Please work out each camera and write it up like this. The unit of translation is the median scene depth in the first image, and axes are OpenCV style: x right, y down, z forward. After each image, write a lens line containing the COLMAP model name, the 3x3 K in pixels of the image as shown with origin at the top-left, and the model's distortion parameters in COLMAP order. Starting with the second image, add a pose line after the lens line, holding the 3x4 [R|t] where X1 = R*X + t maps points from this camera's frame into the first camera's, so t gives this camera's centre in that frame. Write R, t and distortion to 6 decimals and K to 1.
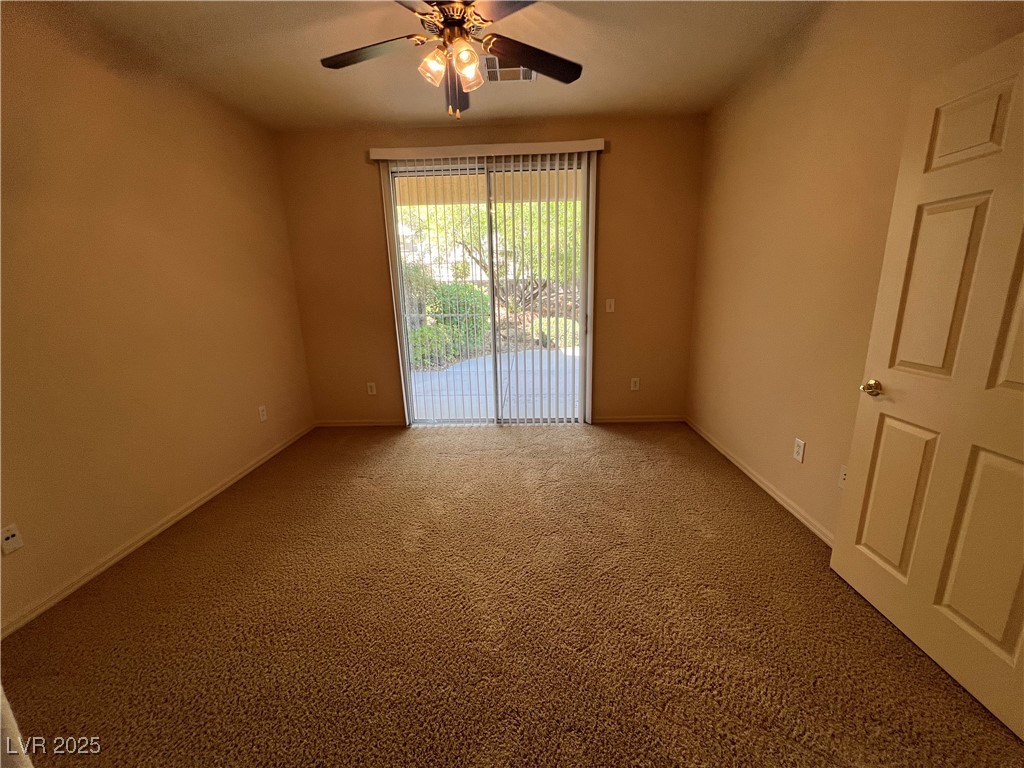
lens RADIAL K [[409.6, 0, 510.7], [0, 409.6, 380.3], [0, 0, 1]] dist [-0.002201, 0.000023]
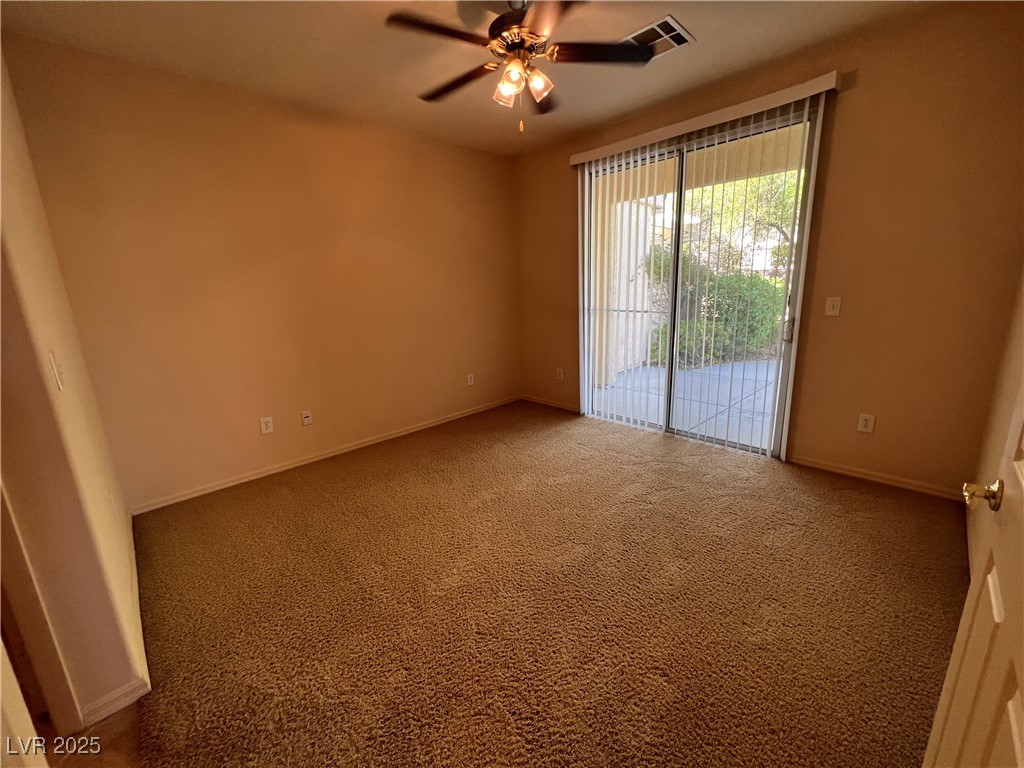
lens RADIAL K [[409.6, 0, 510.7], [0, 409.6, 380.3], [0, 0, 1]] dist [-0.002201, 0.000023]
pose [[0.718895, 0.153806, -0.677889, 0.368470], [-0.138474, 0.987355, 0.077169, -0.035226], [0.681186, 0.038394, 0.731103, 0.111209]]
